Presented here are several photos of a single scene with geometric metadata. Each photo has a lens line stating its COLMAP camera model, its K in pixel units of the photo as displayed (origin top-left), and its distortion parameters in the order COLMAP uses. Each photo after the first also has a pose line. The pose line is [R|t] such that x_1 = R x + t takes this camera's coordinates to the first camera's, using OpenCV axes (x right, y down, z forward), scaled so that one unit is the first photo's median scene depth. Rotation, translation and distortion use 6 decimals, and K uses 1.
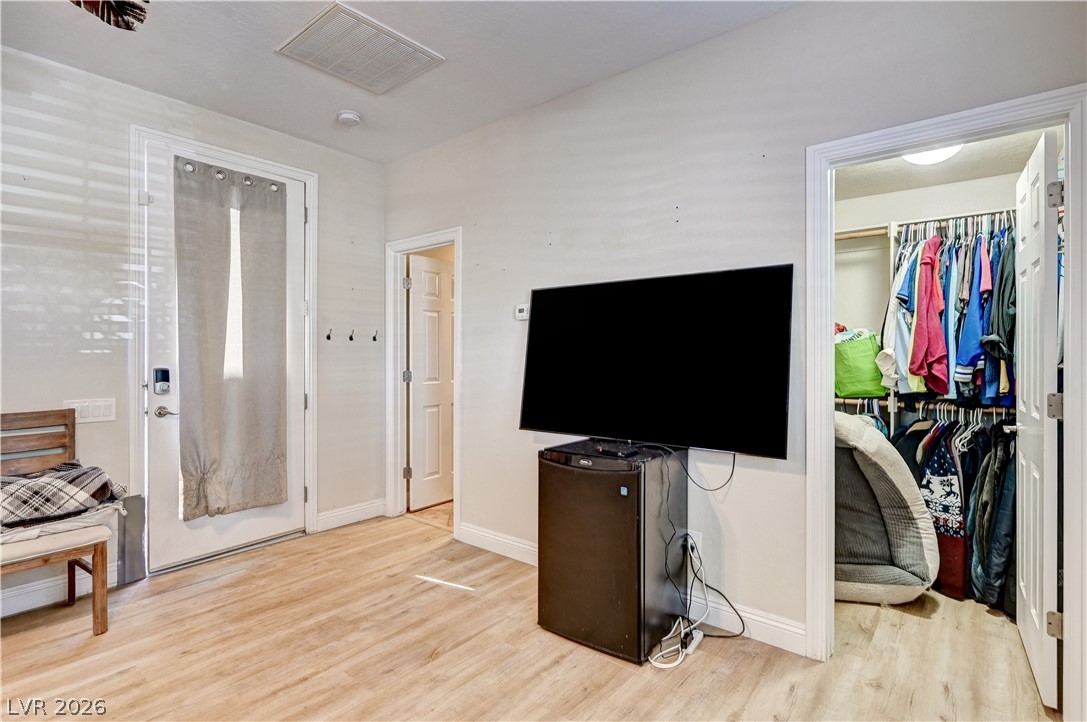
lens RADIAL K [[528.6, 0, 542.9], [0, 528.6, 353.5], [0, 0, 1]] dist [-0.000199, 0.000457]
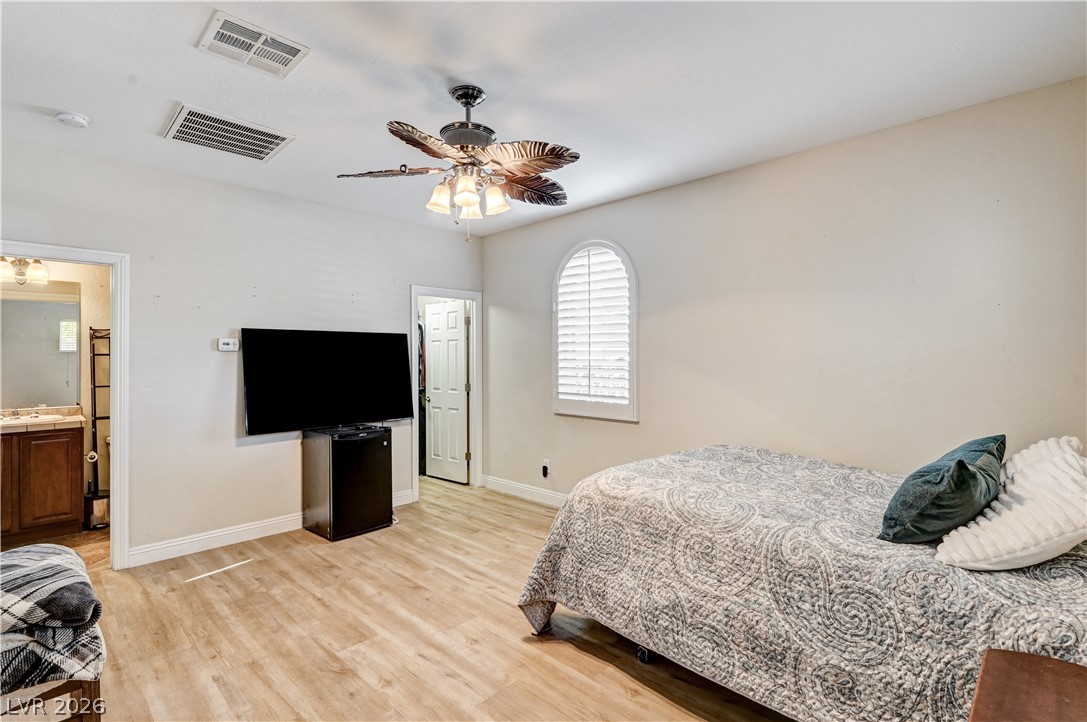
lens RADIAL K [[505.7, 0, 543.1], [0, 505.7, 359.9], [0, 0, 1]] dist [-0.001569, 0.000608]
pose [[0.097778, -0.002831, 0.995204, -1.493856], [0.007548, 0.999969, 0.002103, -0.051218], [-0.995180, 0.007306, 0.097796, 0.180673]]
